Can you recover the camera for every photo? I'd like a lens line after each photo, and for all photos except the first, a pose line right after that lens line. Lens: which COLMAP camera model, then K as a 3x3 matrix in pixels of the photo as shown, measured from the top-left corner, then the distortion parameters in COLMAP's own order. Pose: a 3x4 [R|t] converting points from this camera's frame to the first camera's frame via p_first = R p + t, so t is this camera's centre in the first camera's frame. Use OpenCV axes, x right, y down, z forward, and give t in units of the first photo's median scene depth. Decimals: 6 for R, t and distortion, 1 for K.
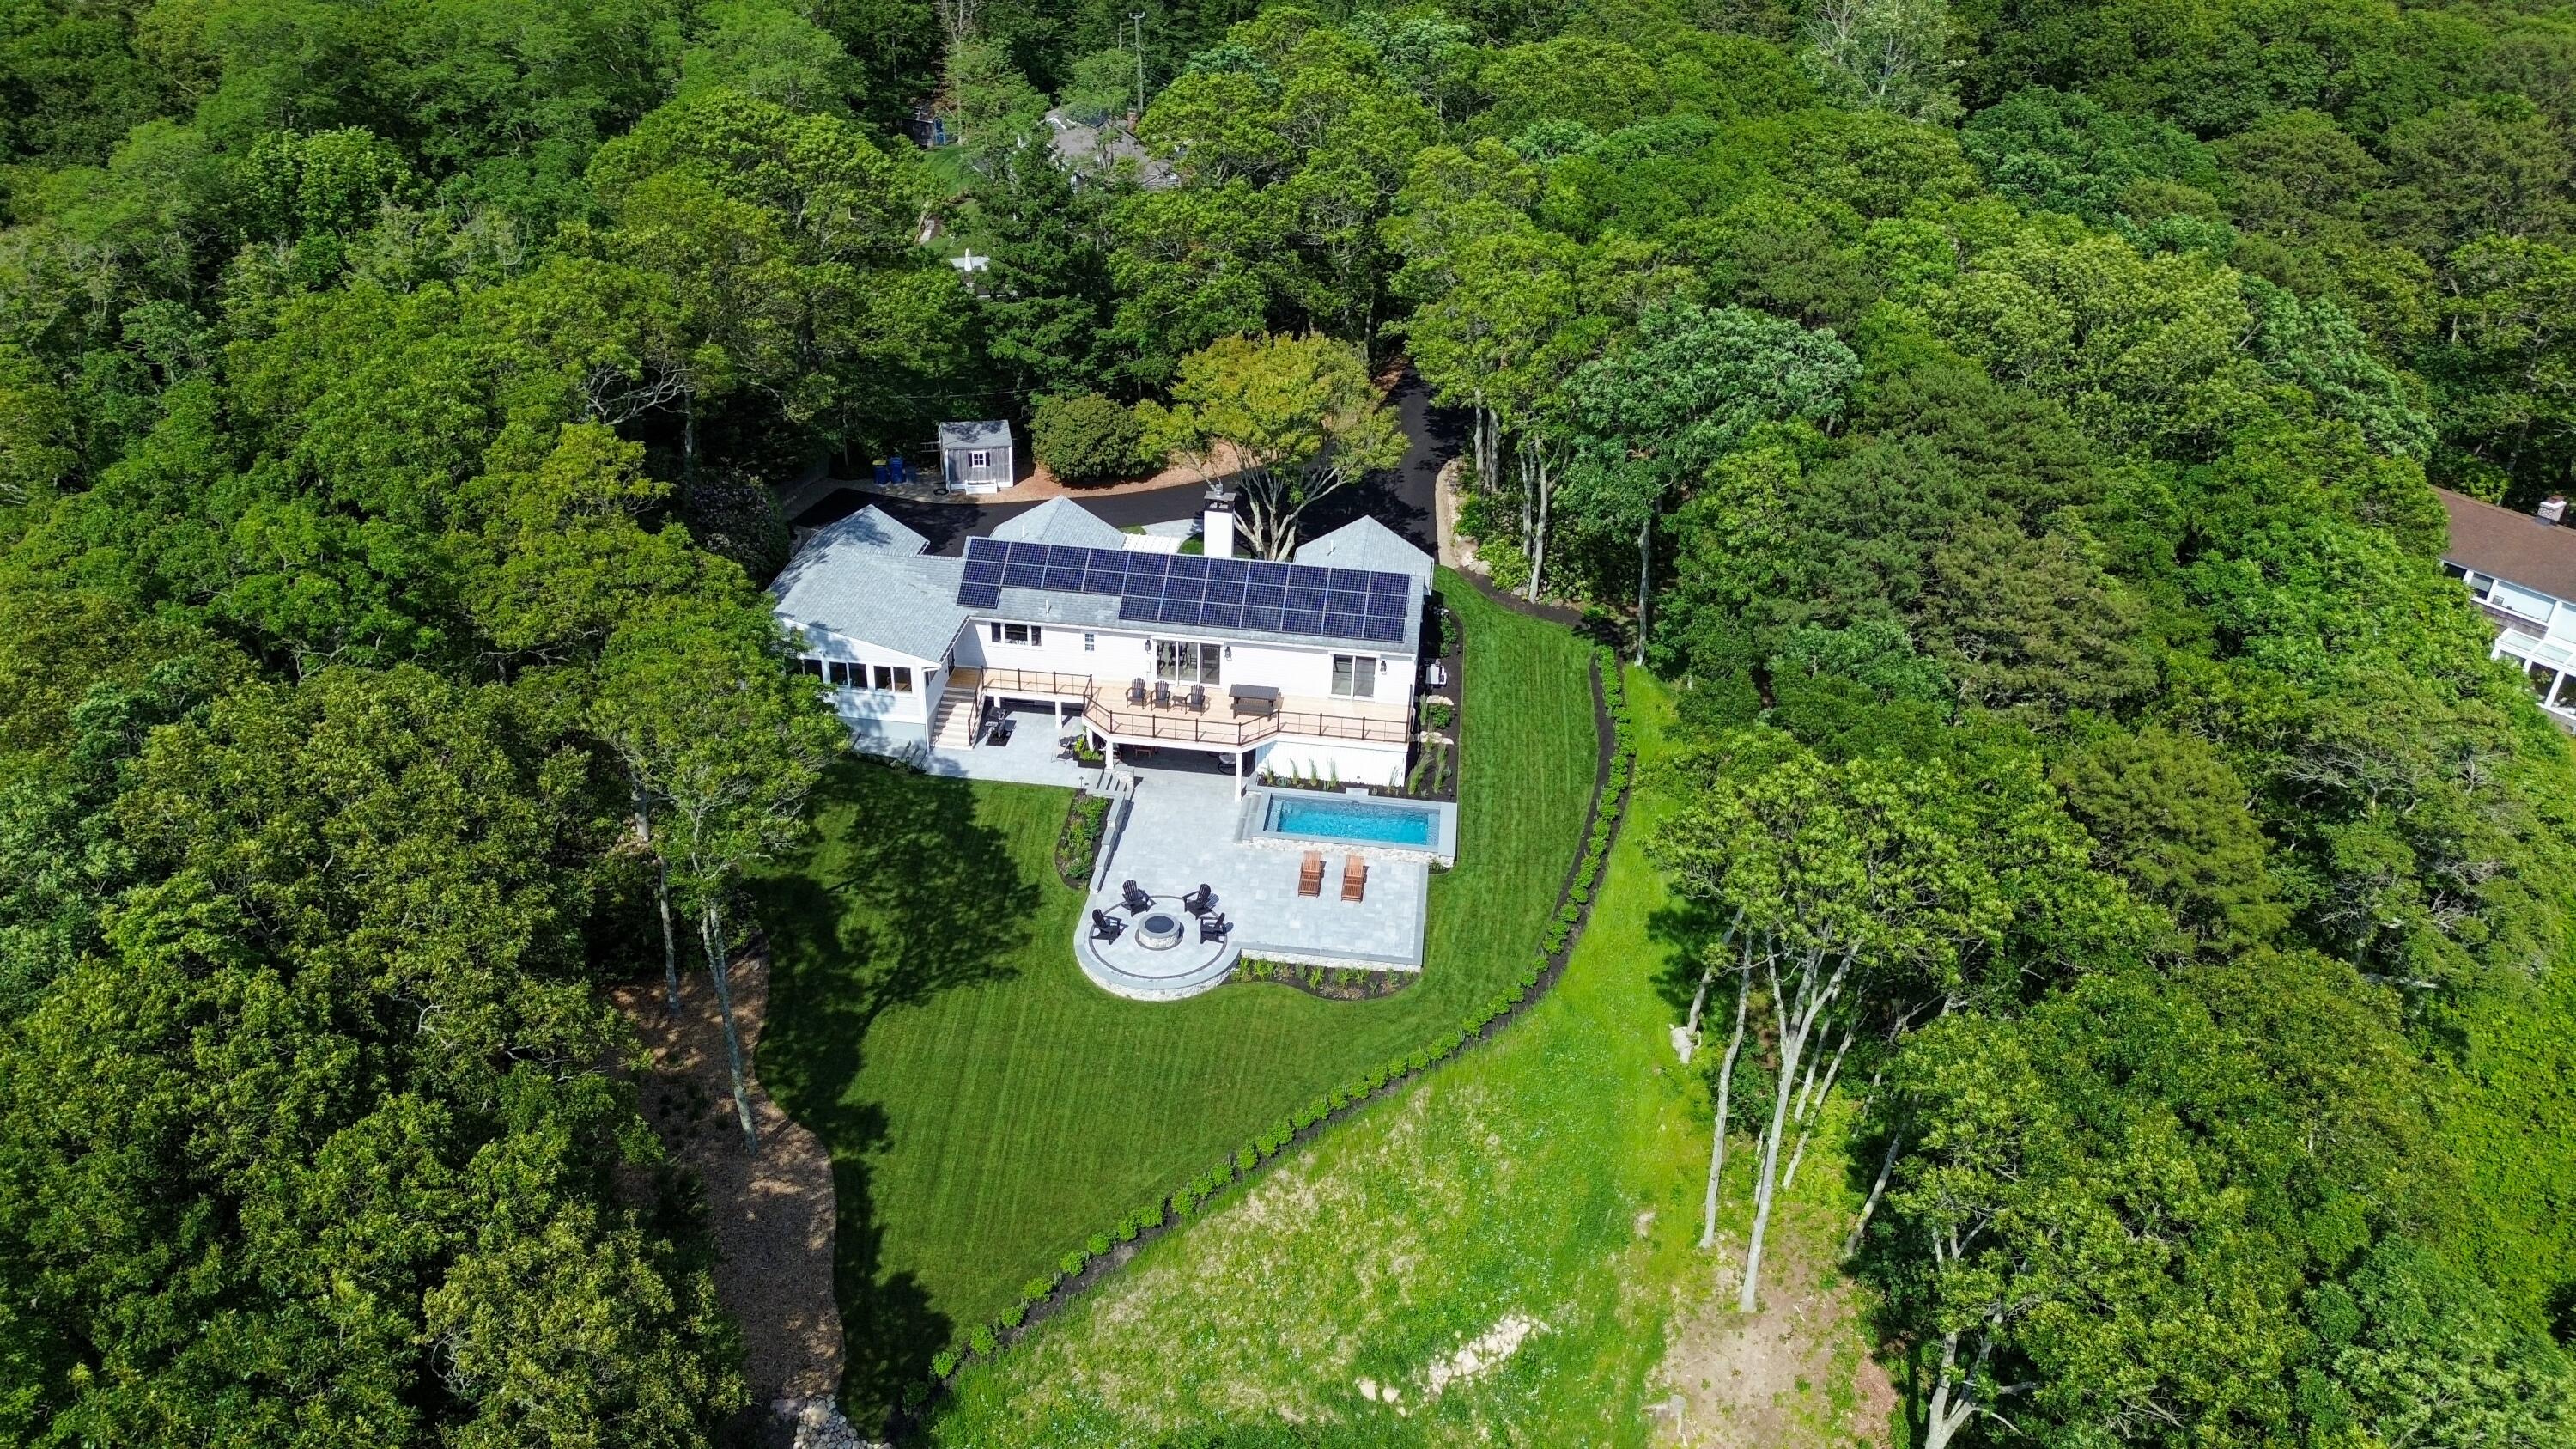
lens RADIAL K [[1801.6, 0, 1299.3], [0, 1801.6, 714.0], [0, 0, 1]] dist [0.085349, -0.106255]
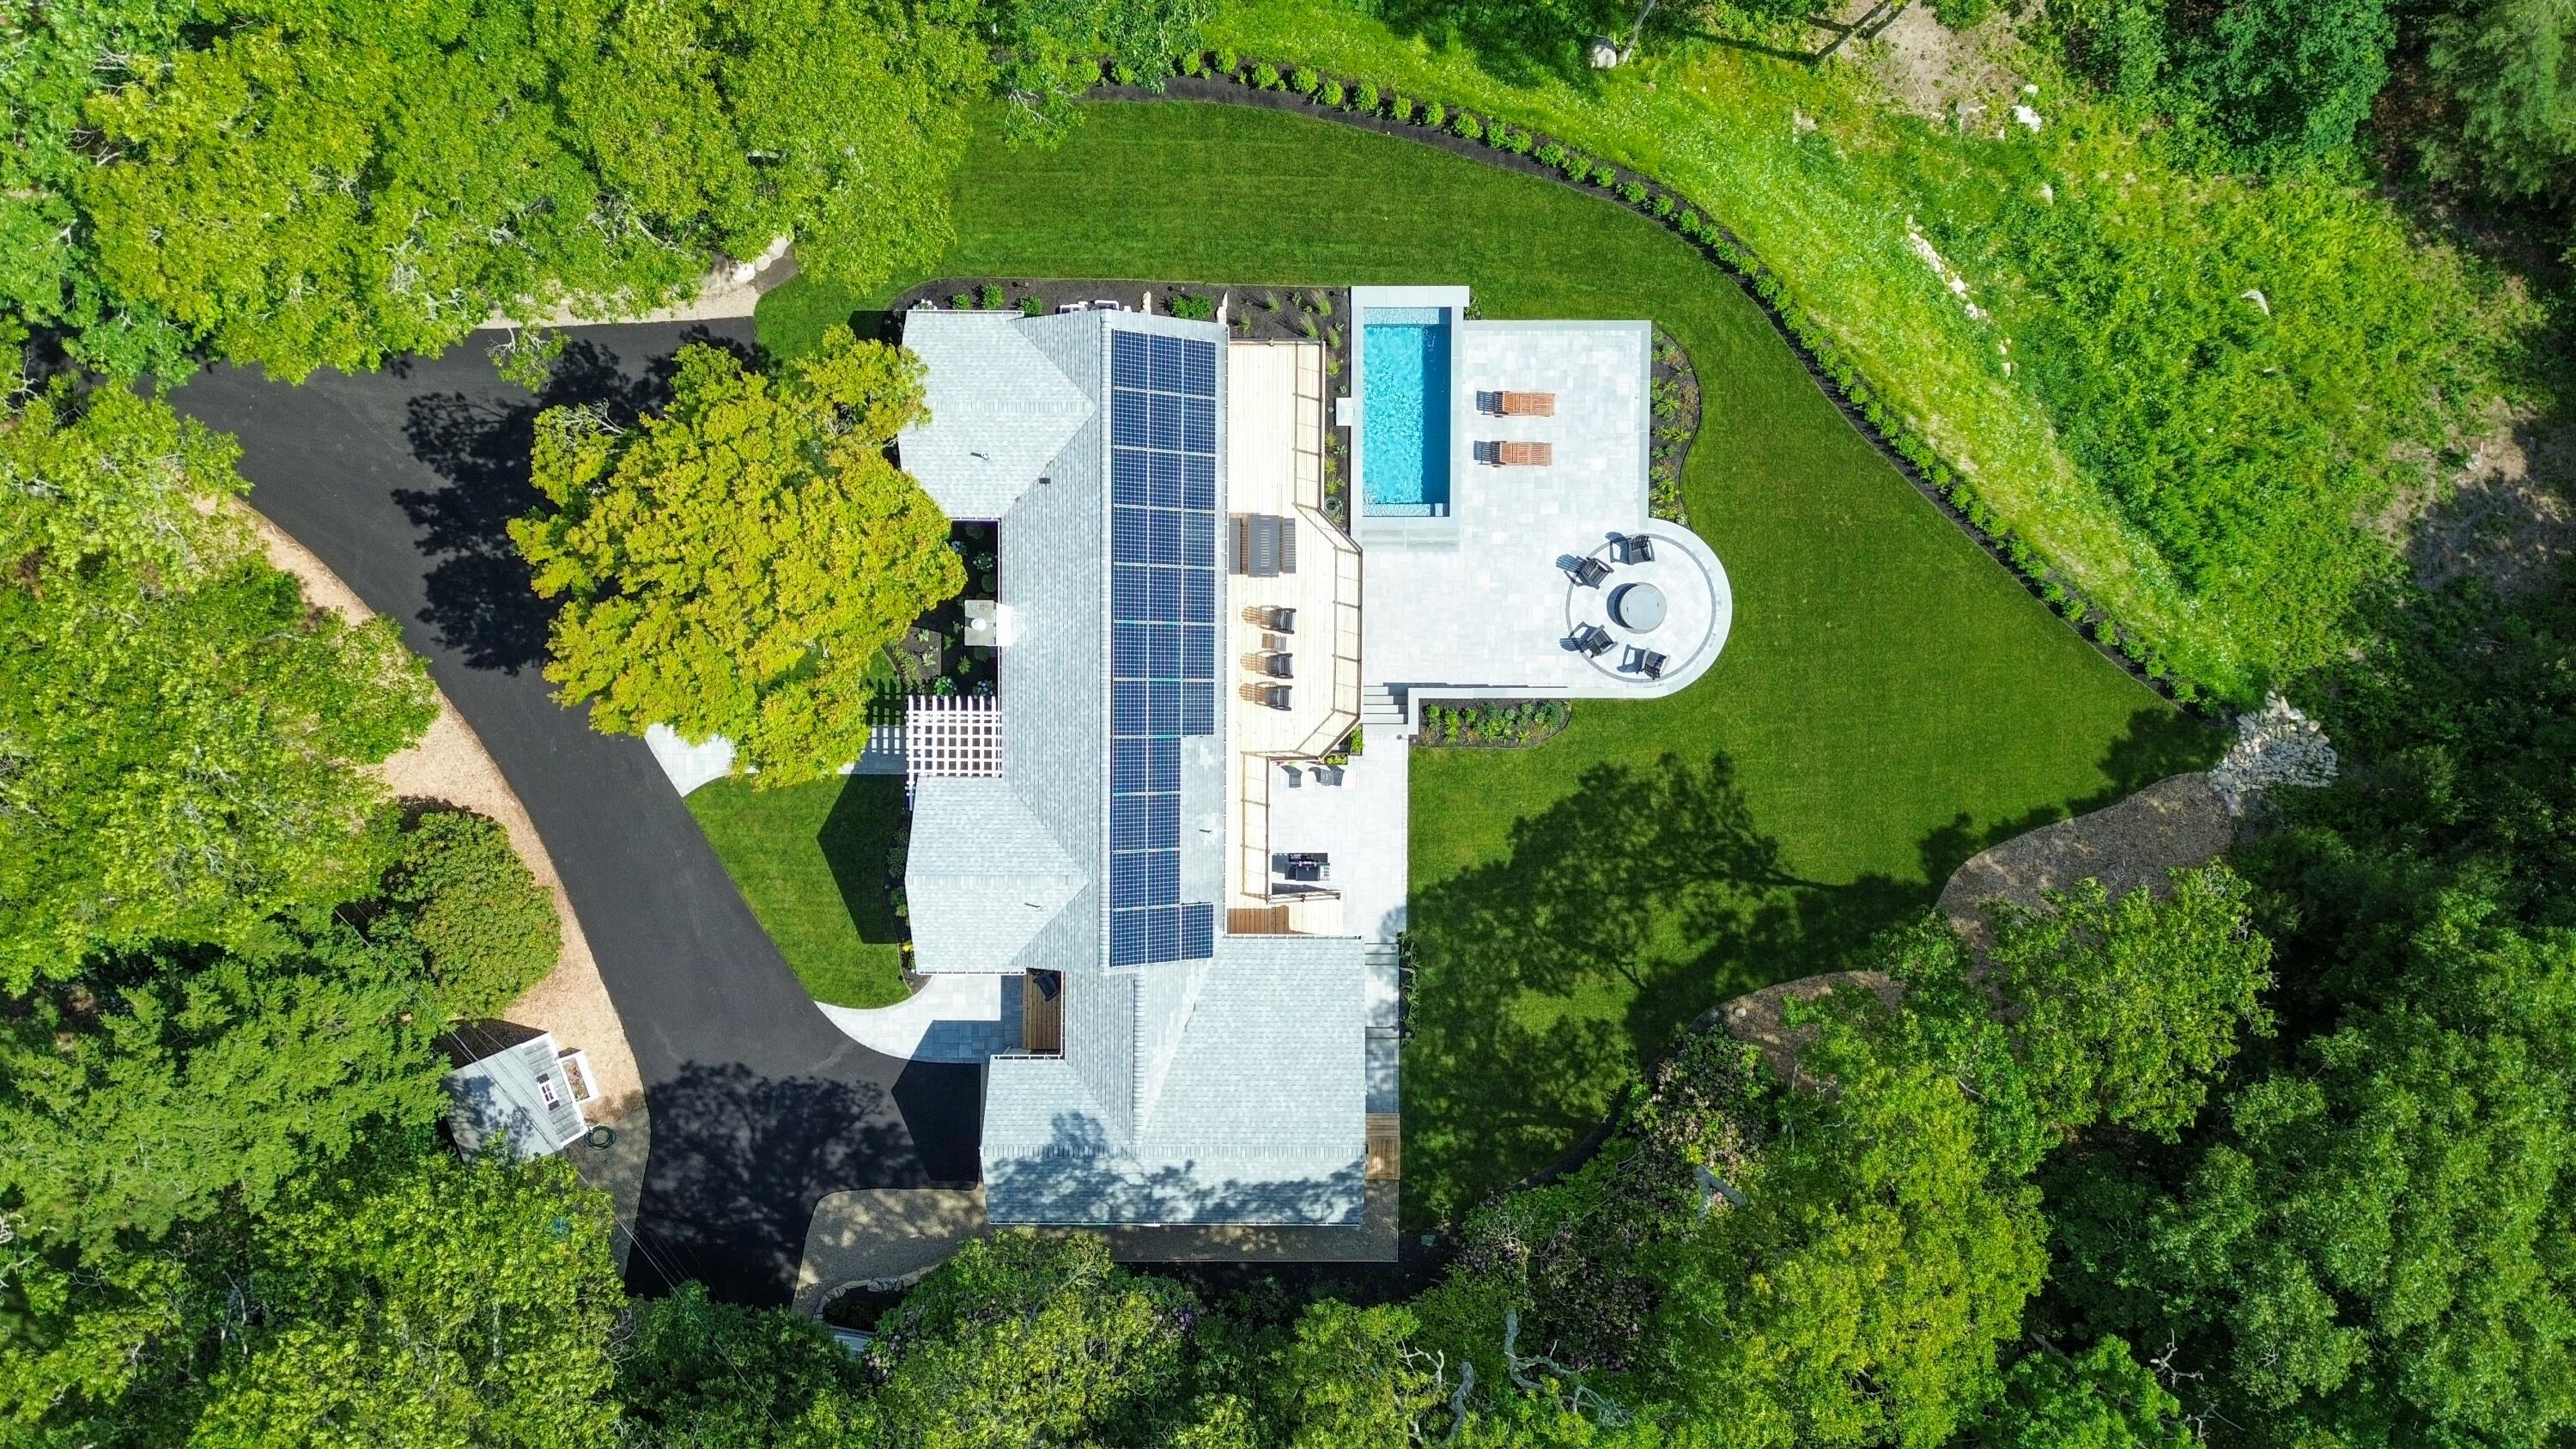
lens RADIAL K [[1801.6, 0, 1299.3], [0, 1801.6, 714.0], [0, 0, 1]] dist [0.085349, -0.106255]
pose [[-0.118060, -0.992963, -0.009278, -0.092875], [0.508638, -0.068495, 0.858252, -0.683713], [-0.852848, 0.096606, 0.513145, 0.619512]]
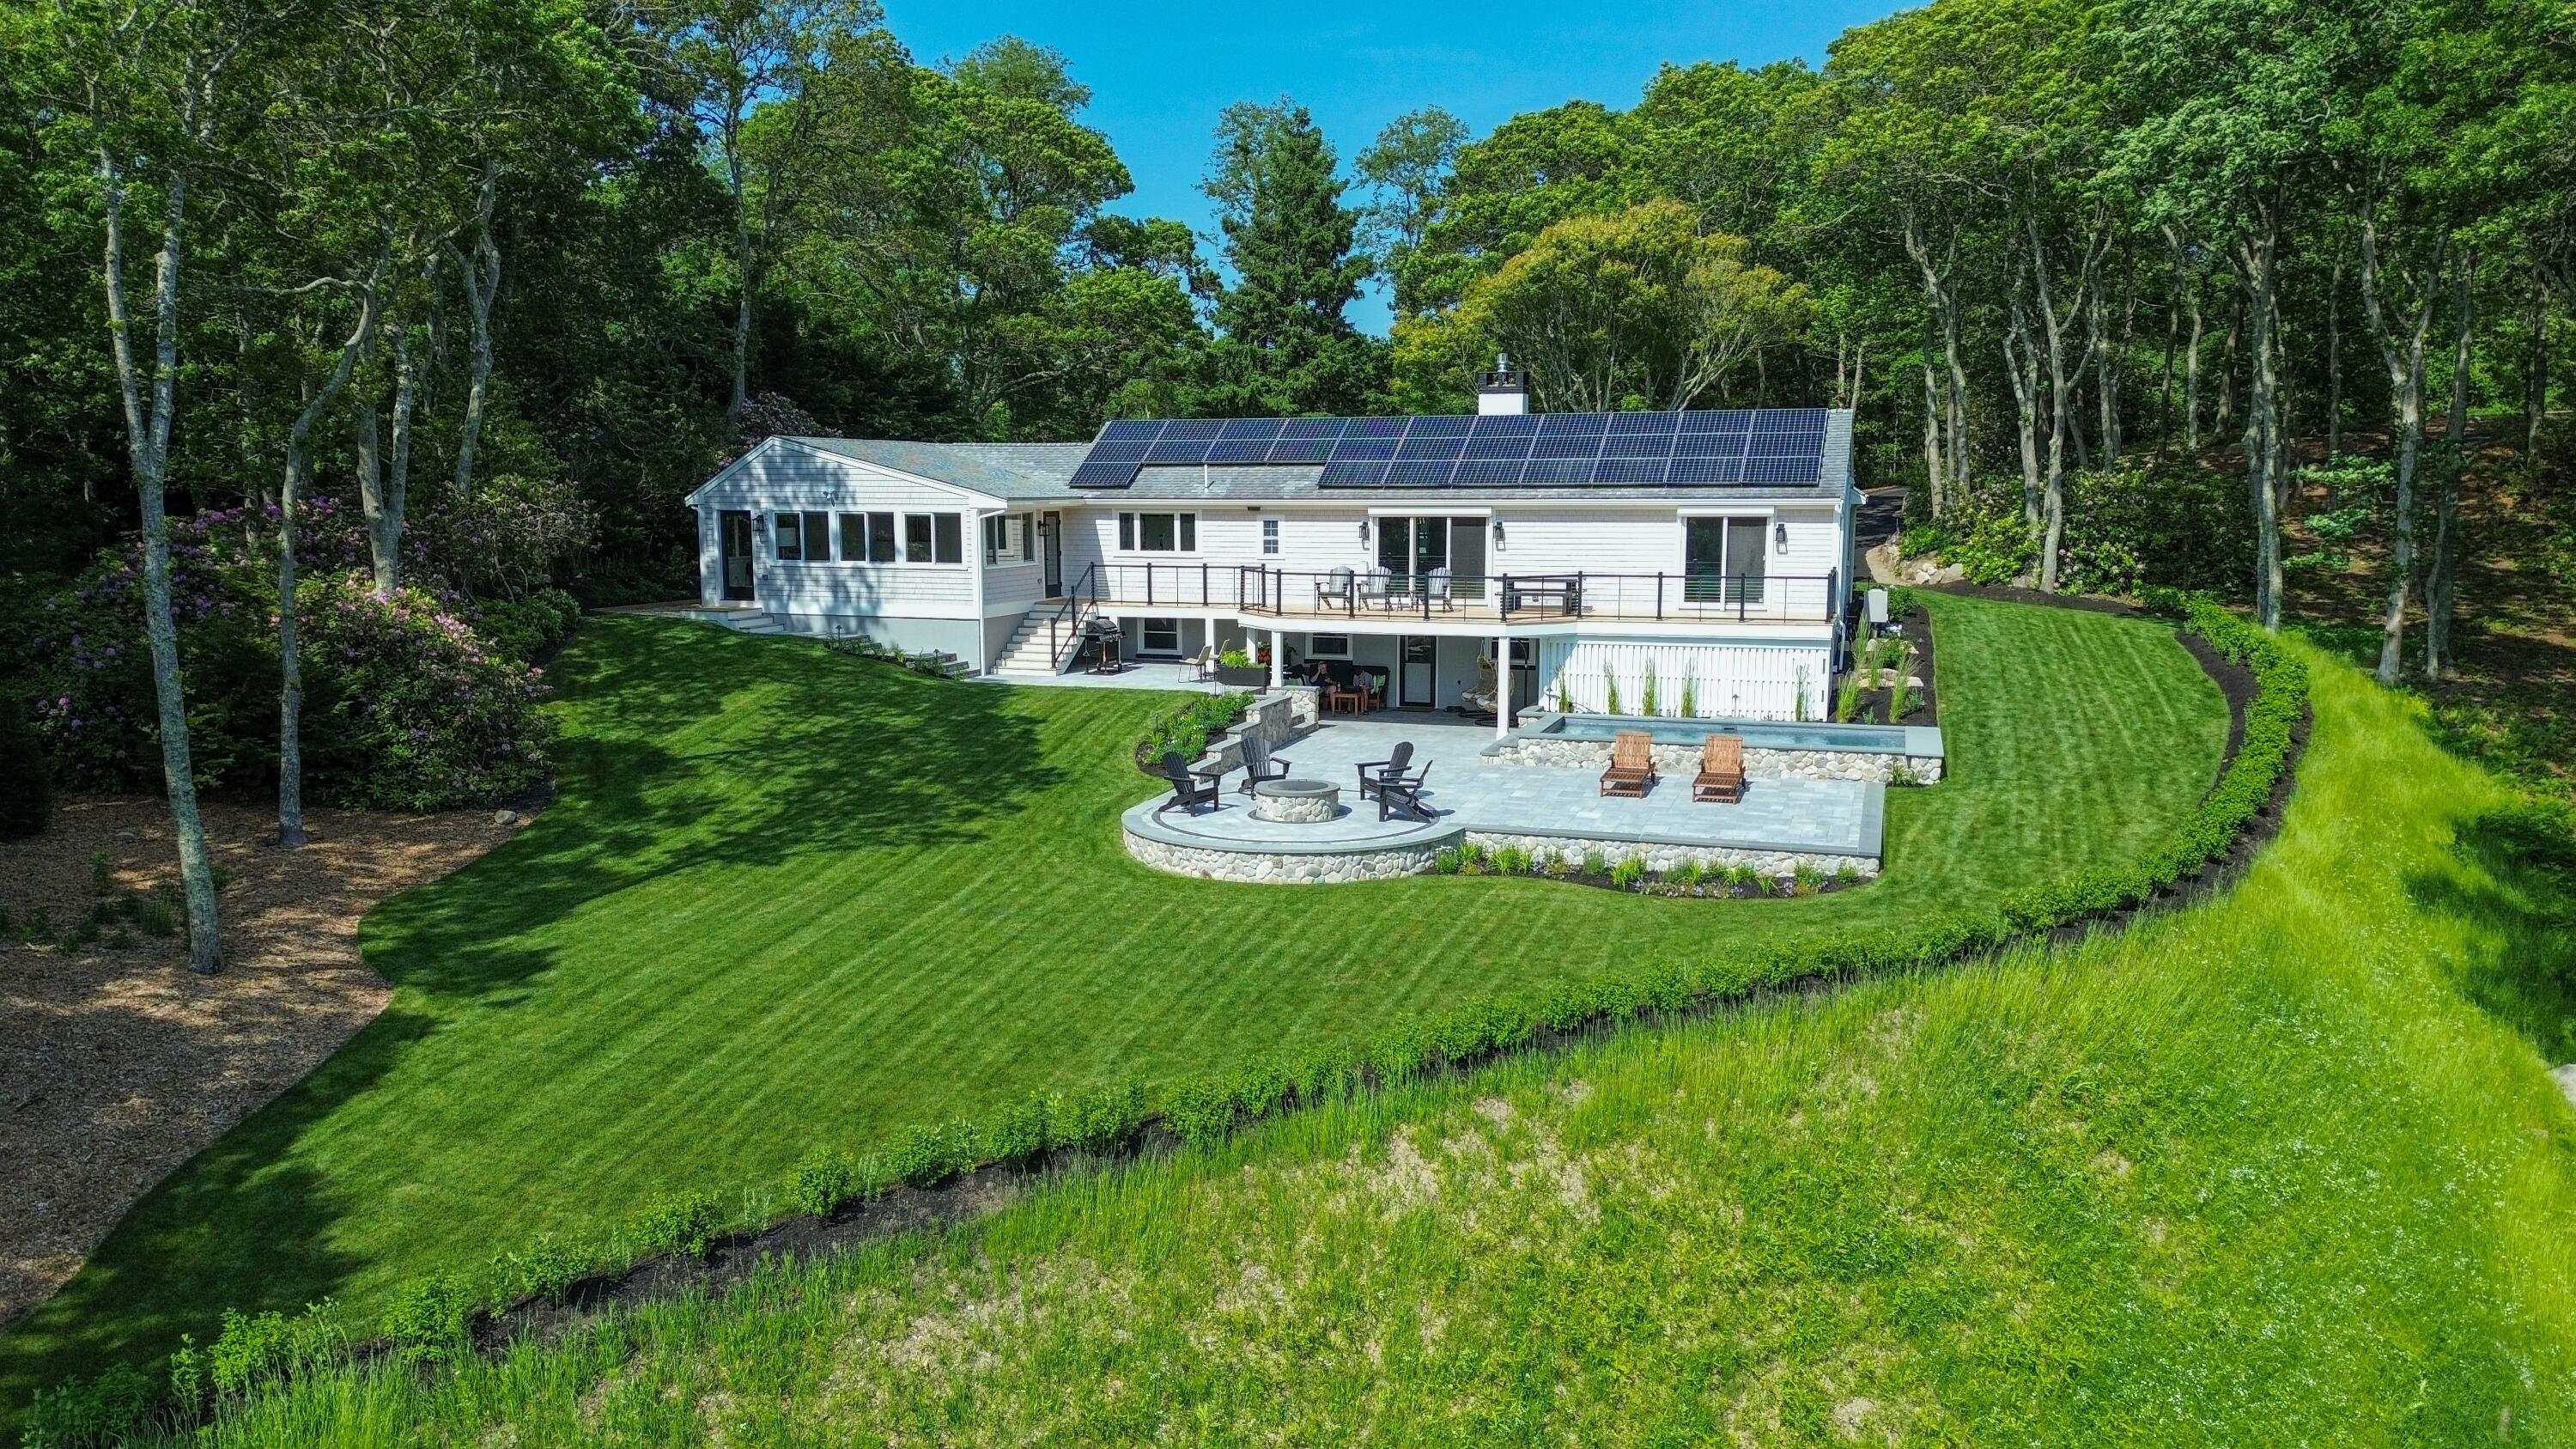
lens RADIAL K [[1801.6, 0, 1299.3], [0, 1801.6, 714.0], [0, 0, 1]] dist [0.085349, -0.106255]
pose [[0.975638, -0.011061, -0.219106, 0.024699], [-0.074737, 0.922231, -0.379347, 0.252807], [0.206262, 0.386481, 0.898937, 0.507525]]
